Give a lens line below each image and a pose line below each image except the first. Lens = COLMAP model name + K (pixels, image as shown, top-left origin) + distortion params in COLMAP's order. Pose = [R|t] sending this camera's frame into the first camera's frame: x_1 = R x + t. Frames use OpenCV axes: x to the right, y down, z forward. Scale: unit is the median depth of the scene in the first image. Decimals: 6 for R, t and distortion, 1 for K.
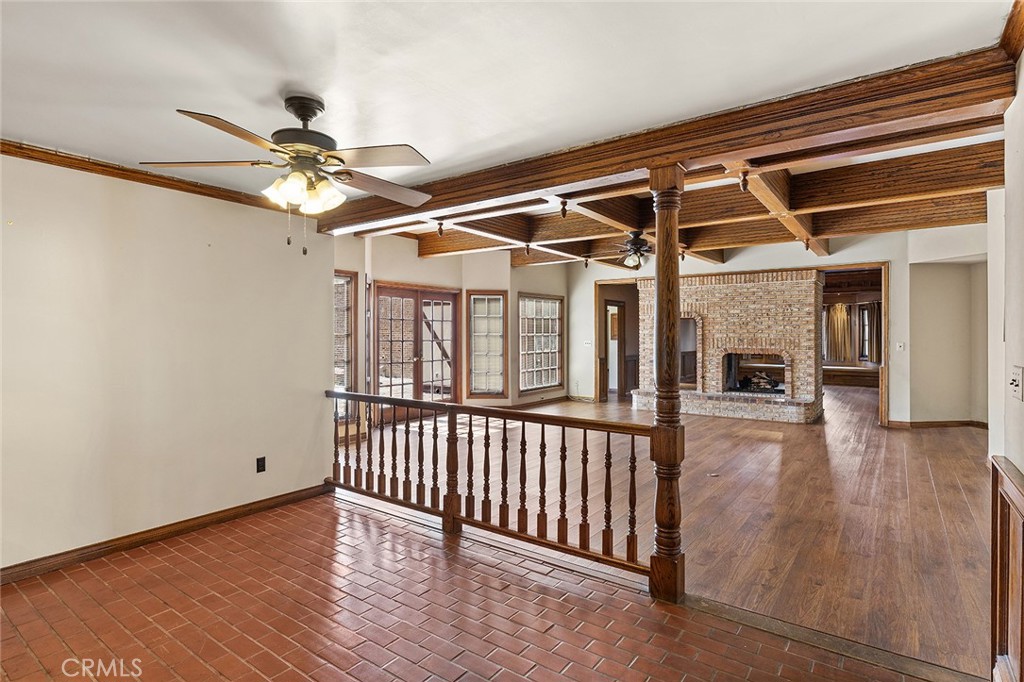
lens RADIAL K [[520.6, 0, 511.4], [0, 520.6, 336.1], [0, 0, 1]] dist [-0.016724, -0.000450]
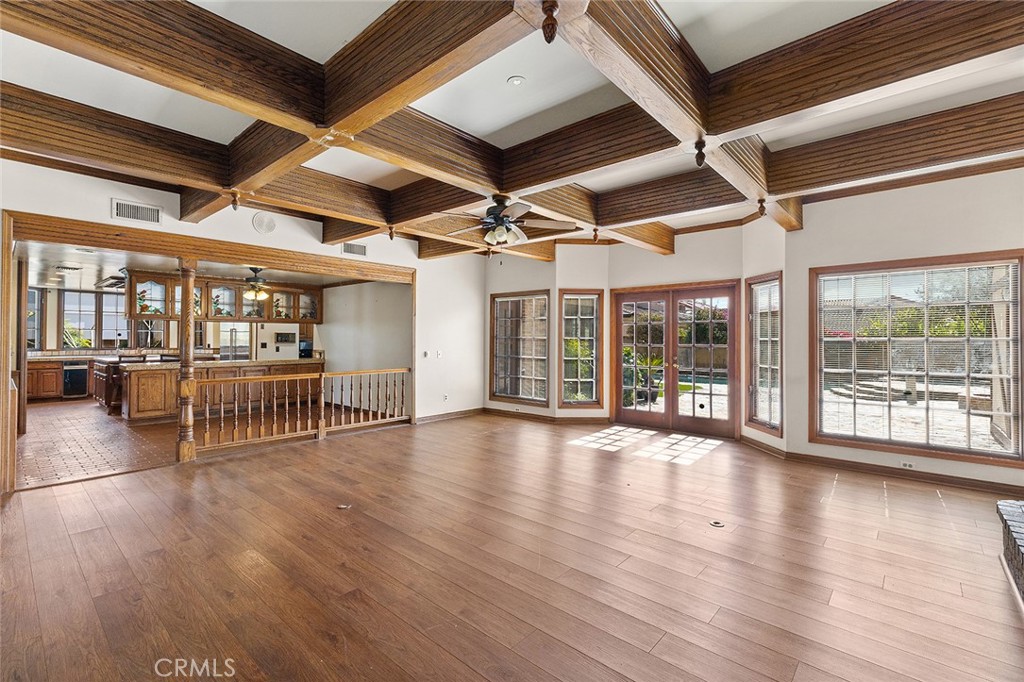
lens RADIAL K [[459.1, 0, 507.3], [0, 459.1, 339.3], [0, 0, 1]] dist [0.000556, 0.000200]
pose [[-0.093562, 0.000786, -0.995613, 0.599018], [-0.006709, 0.999976, 0.001420, -0.001144], [0.995591, 0.006812, -0.093554, 0.726405]]
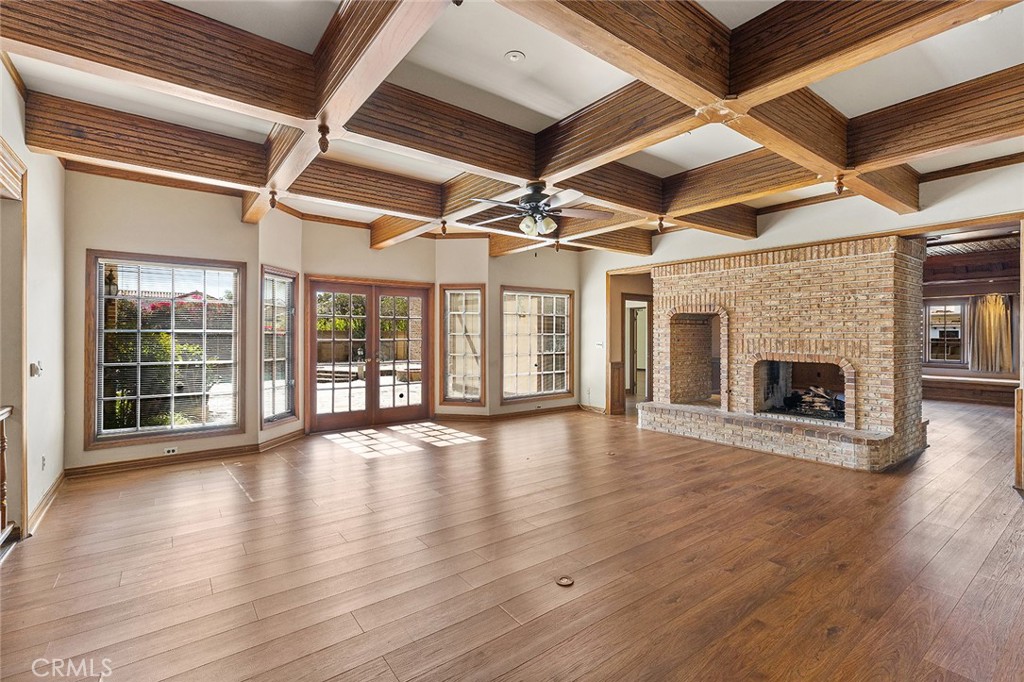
lens RADIAL K [[459.1, 0, 512.9], [0, 459.1, 334.0], [0, 0, 1]] dist [0.000556, 0.000200]
pose [[0.958389, 0.002302, -0.285455, 0.262325], [-0.003685, 0.999984, -0.004309, 0.000313], [0.285440, 0.005182, 0.958383, 0.276289]]
